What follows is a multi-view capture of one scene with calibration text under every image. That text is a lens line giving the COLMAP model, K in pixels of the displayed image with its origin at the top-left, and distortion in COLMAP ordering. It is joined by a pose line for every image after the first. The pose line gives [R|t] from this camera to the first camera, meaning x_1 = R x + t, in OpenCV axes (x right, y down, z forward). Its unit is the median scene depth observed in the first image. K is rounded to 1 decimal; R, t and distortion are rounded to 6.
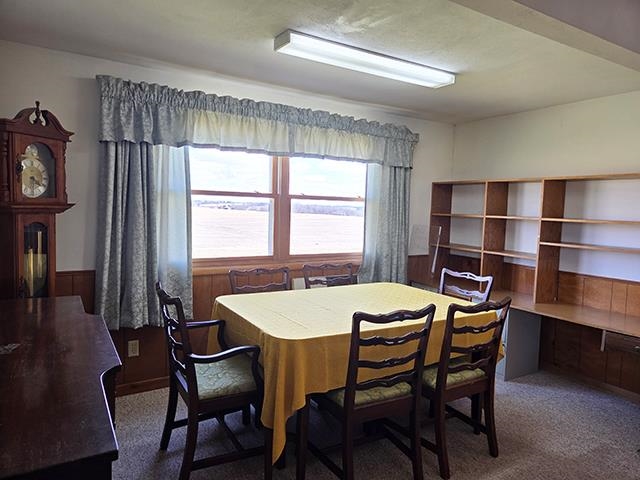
lens RADIAL K [[425.5, 0, 320.0], [0, 425.5, 240.0], [0, 0, 1]] dist [0.039914, -0.000131]
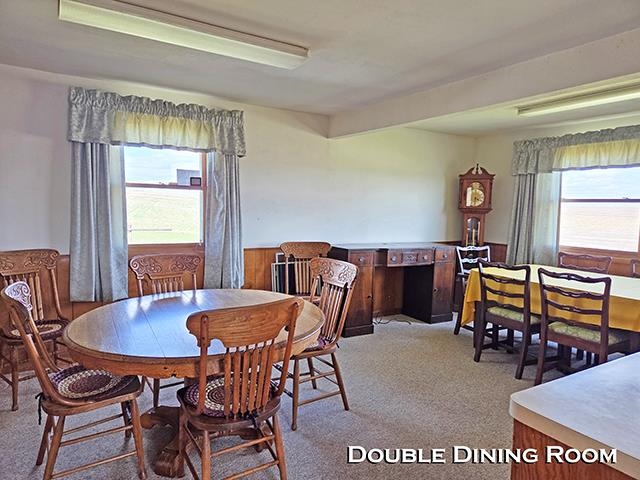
lens RADIAL K [[425.5, 0, 320.0], [0, 425.5, 240.0], [0, 0, 1]] dist [0.039914, -0.000131]
pose [[0.009583, 0.048514, -0.998777, 1.272848], [-0.104480, 0.993404, 0.047251, 0.045472], [0.994481, 0.103899, 0.014588, 0.148019]]
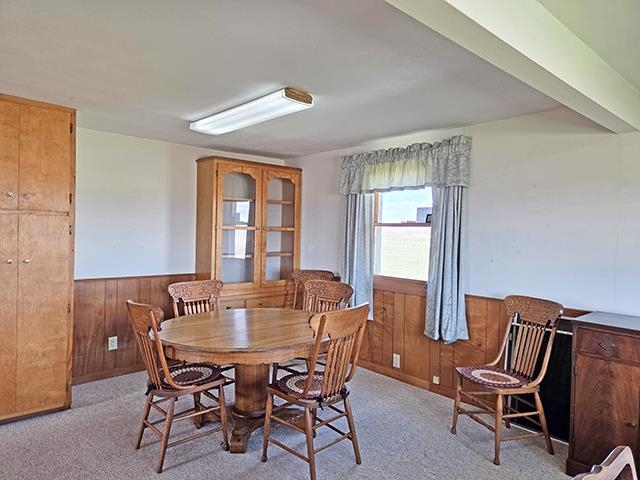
lens RADIAL K [[425.5, 0, 320.0], [0, 425.5, 240.0], [0, 0, 1]] dist [0.039914, -0.000131]
pose [[-0.981537, -0.054088, -0.183467, 0.491847], [-0.072076, 0.993069, 0.092837, -0.064039], [0.177175, 0.104346, -0.978632, 0.987992]]
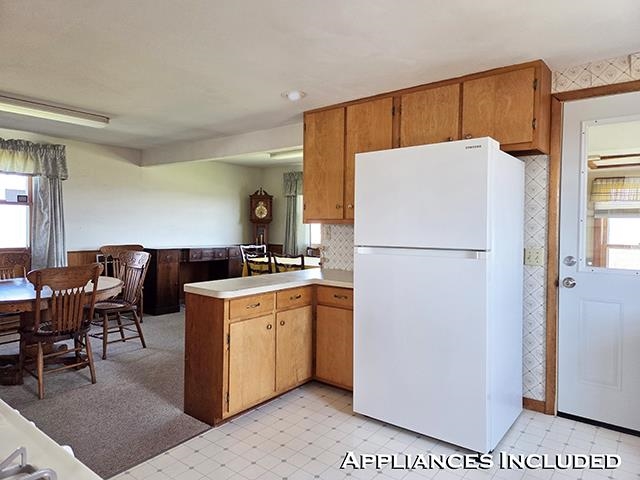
lens RADIAL K [[427.7, 0, 321.7], [0, 427.7, 233.9], [0, 0, 1]] dist [0.061177, -0.052128]
pose [[0.346937, -0.012405, -0.937806, 1.942248], [-0.073951, 0.996438, -0.040538, 0.087773], [0.934968, 0.083416, 0.344784, 0.285322]]
